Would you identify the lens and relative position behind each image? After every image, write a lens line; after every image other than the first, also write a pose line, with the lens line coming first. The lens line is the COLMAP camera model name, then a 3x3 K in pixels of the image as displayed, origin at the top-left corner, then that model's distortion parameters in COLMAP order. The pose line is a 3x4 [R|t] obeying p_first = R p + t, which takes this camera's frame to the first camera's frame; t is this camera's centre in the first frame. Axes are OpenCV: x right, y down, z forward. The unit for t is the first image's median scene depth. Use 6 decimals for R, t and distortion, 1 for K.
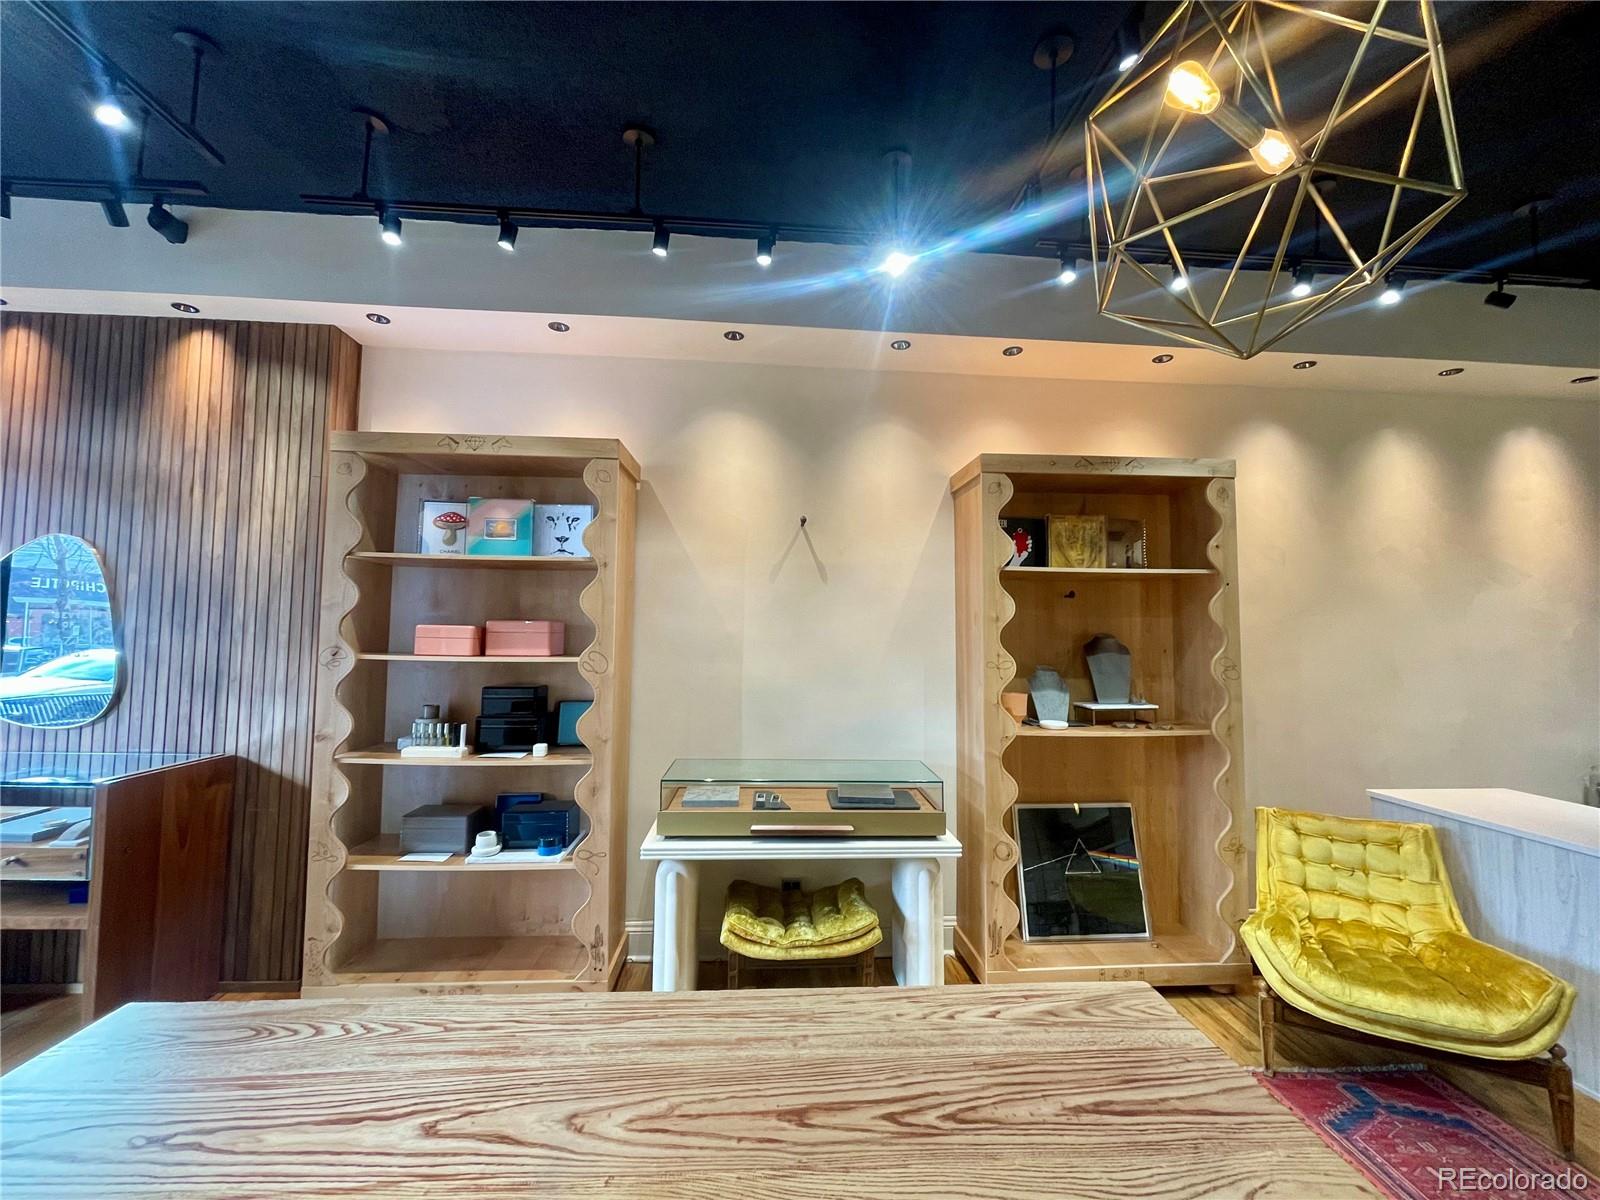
lens RADIAL K [[645.9, 0, 799.7], [0, 645.9, 596.7], [0, 0, 1]] dist [-0.002079, -0.000521]
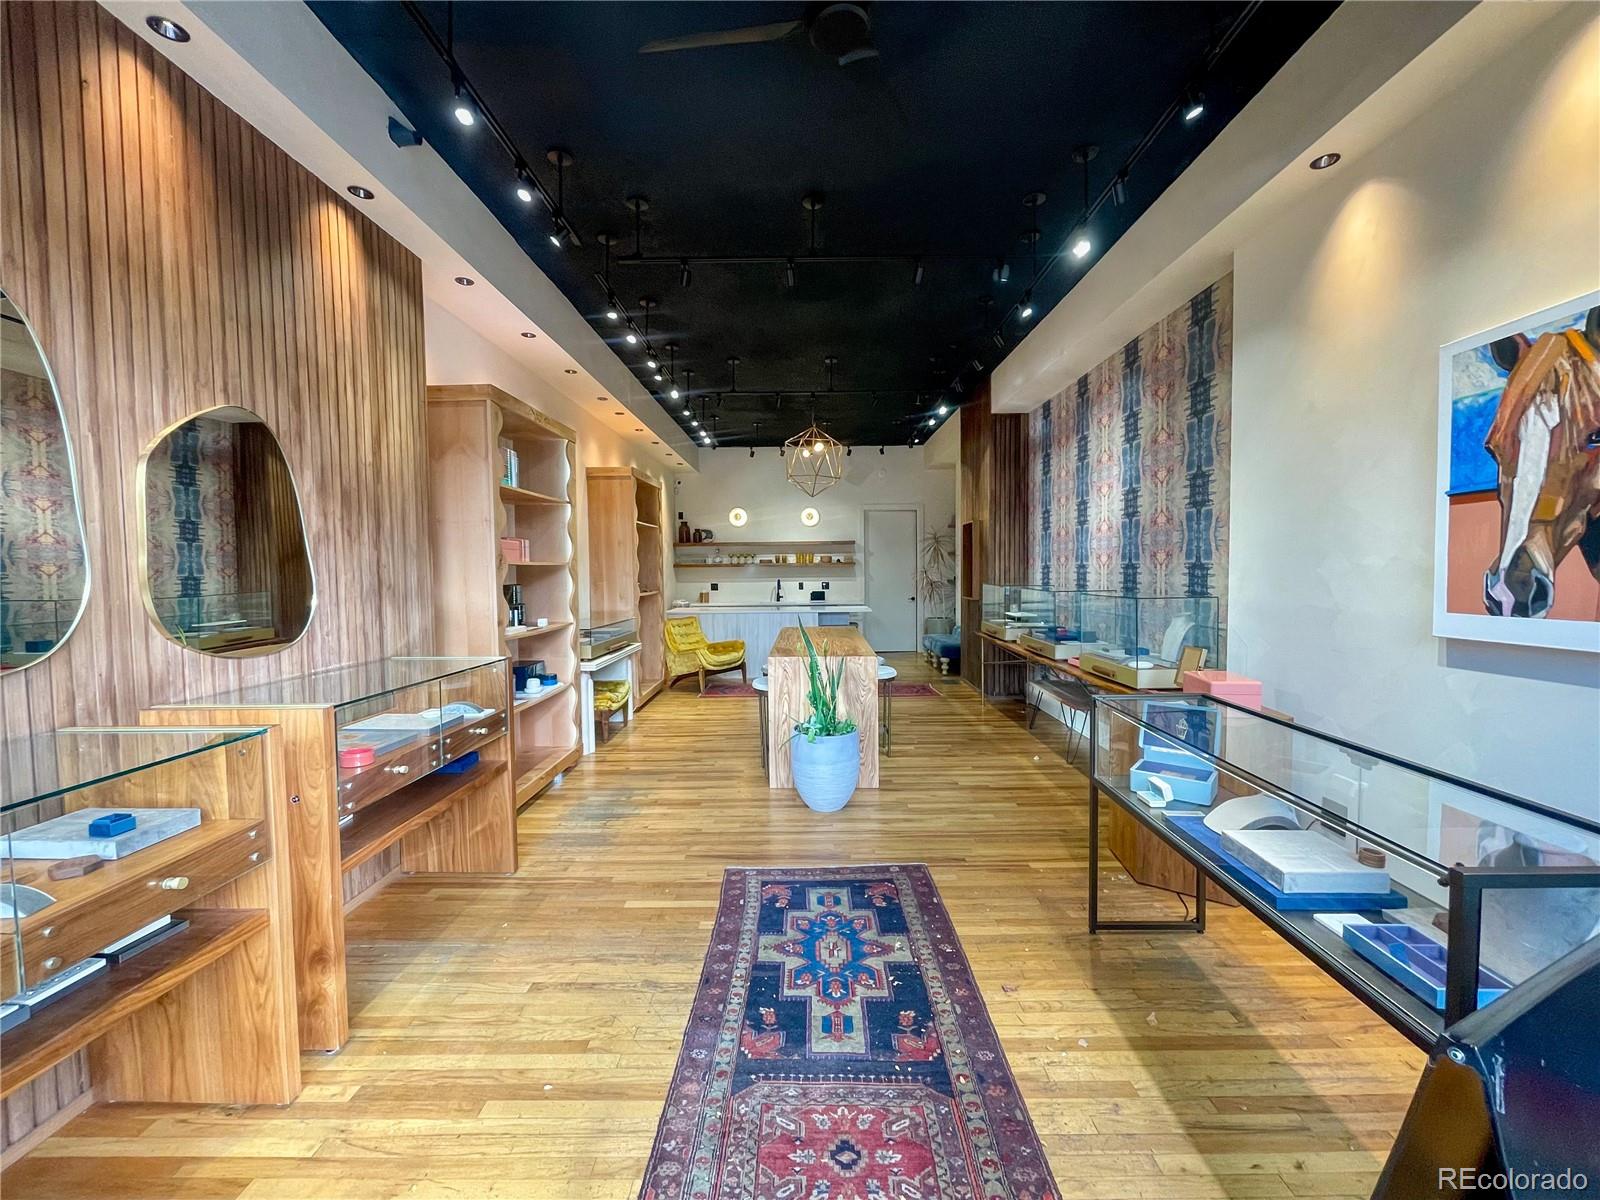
lens RADIAL K [[645.9, 0, 802.6], [0, 645.9, 595.8], [0, 0, 1]] dist [-0.002079, -0.000521]
pose [[0.075352, -0.058131, 0.995461, -1.854961], [-0.045974, 0.997035, 0.061703, 0.047478], [-0.996097, -0.050415, 0.072456, 0.261629]]
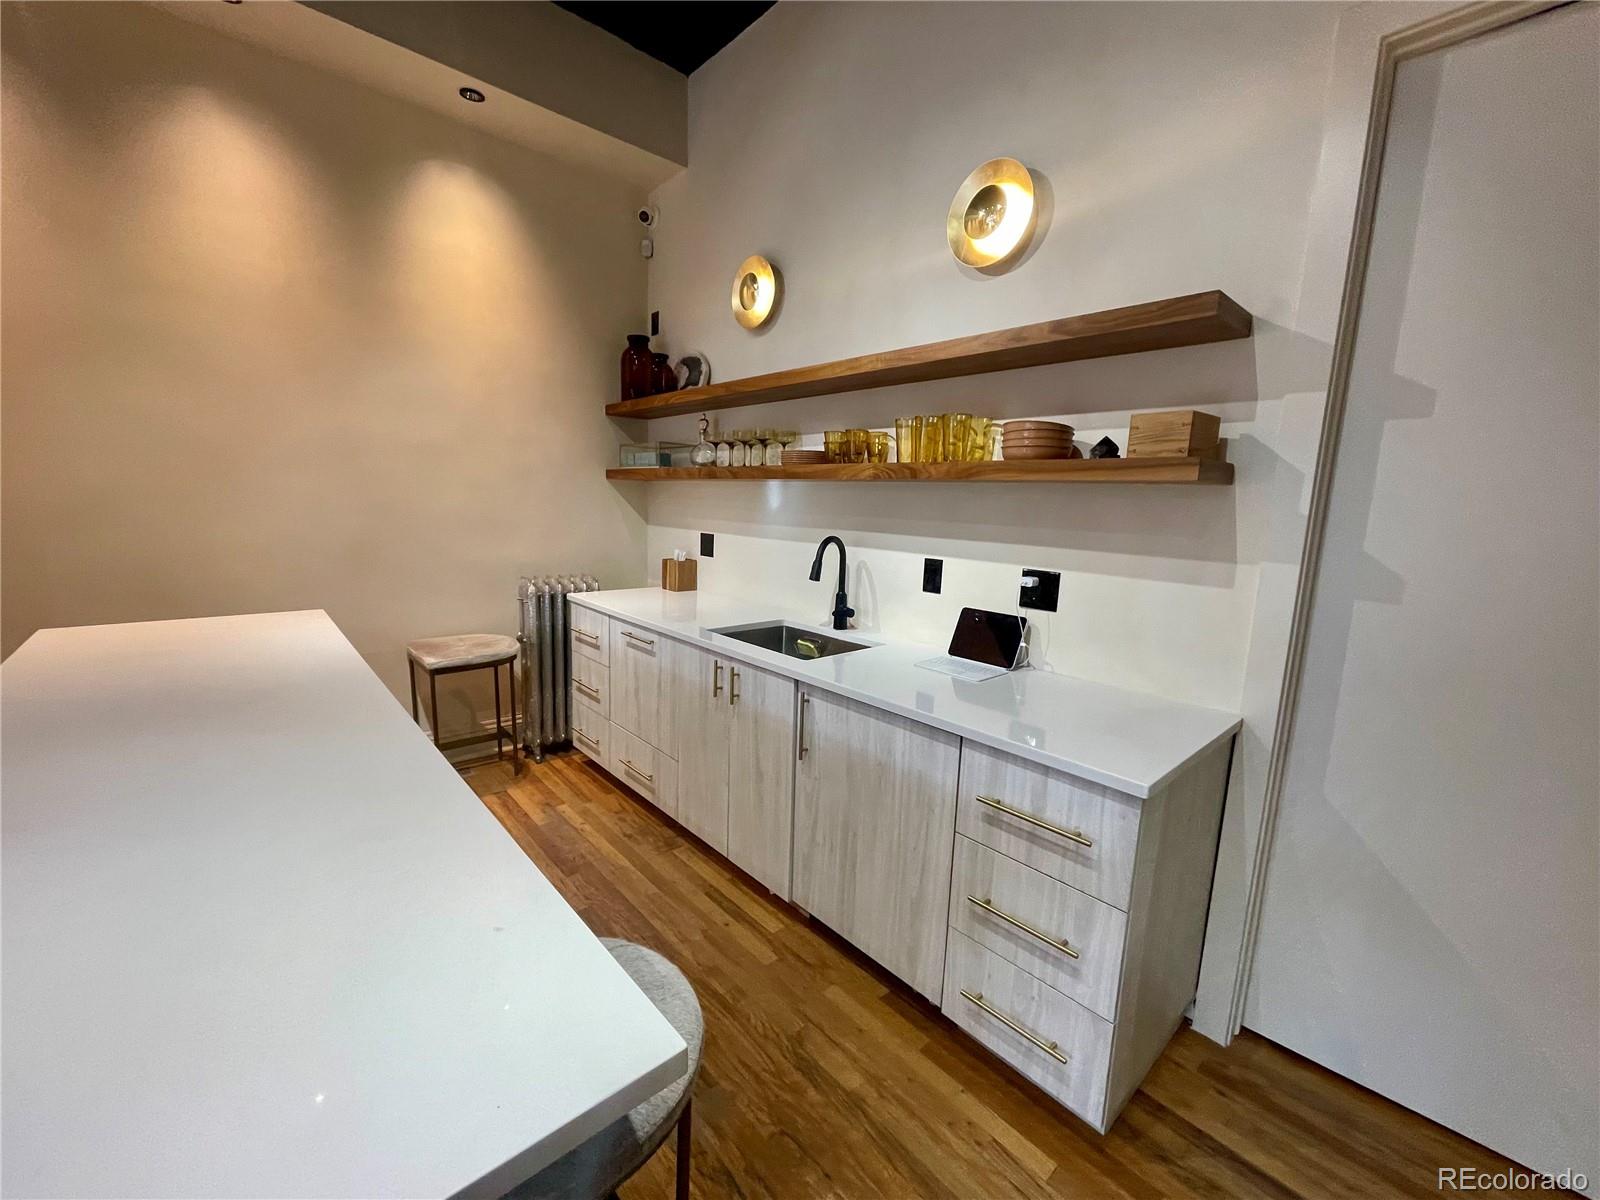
lens RADIAL K [[645.9, 0, 781.5], [0, 645.9, 605.0], [0, 0, 1]] dist [-0.002079, -0.000521]
pose [[0.785052, -0.085224, 0.613539, 1.171758], [-0.060442, 0.975224, 0.212801, 0.094978], [-0.616474, -0.204143, 0.760451, 0.039544]]
